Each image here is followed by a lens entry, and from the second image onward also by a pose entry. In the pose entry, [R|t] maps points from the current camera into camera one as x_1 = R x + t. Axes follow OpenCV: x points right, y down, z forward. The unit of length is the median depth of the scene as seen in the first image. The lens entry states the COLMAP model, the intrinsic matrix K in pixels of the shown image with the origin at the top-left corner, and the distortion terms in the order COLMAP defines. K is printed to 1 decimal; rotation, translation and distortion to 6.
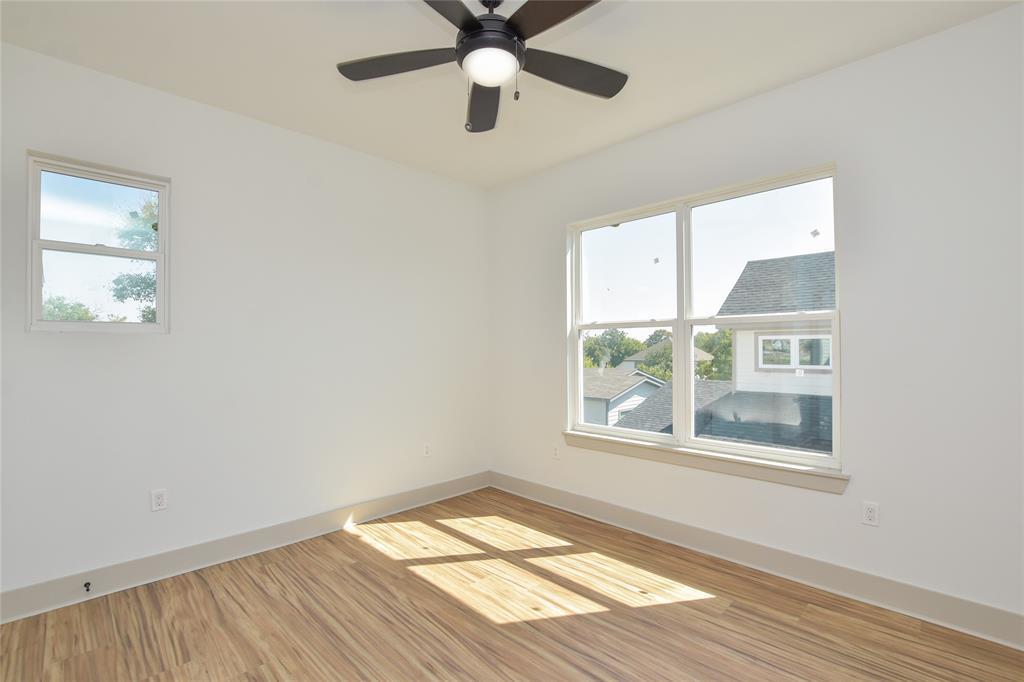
lens RADIAL K [[454.6, 0, 516.2], [0, 454.6, 343.0], [0, 0, 1]] dist [-0.032110, 0.003715]
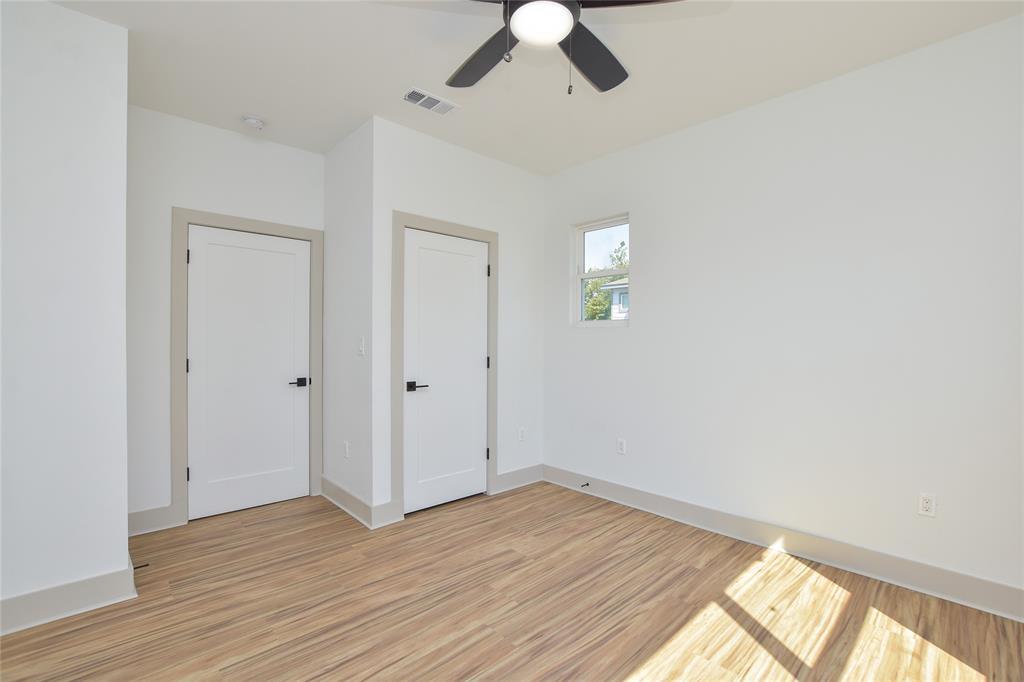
lens RADIAL K [[454.6, 0, 514.7], [0, 454.6, 342.4], [0, 0, 1]] dist [-0.032110, 0.003715]
pose [[-0.024246, 0.005647, -0.999690, 0.558028], [0.005092, 0.999972, 0.005525, 0.017982], [0.999693, -0.004957, -0.024274, 0.635864]]
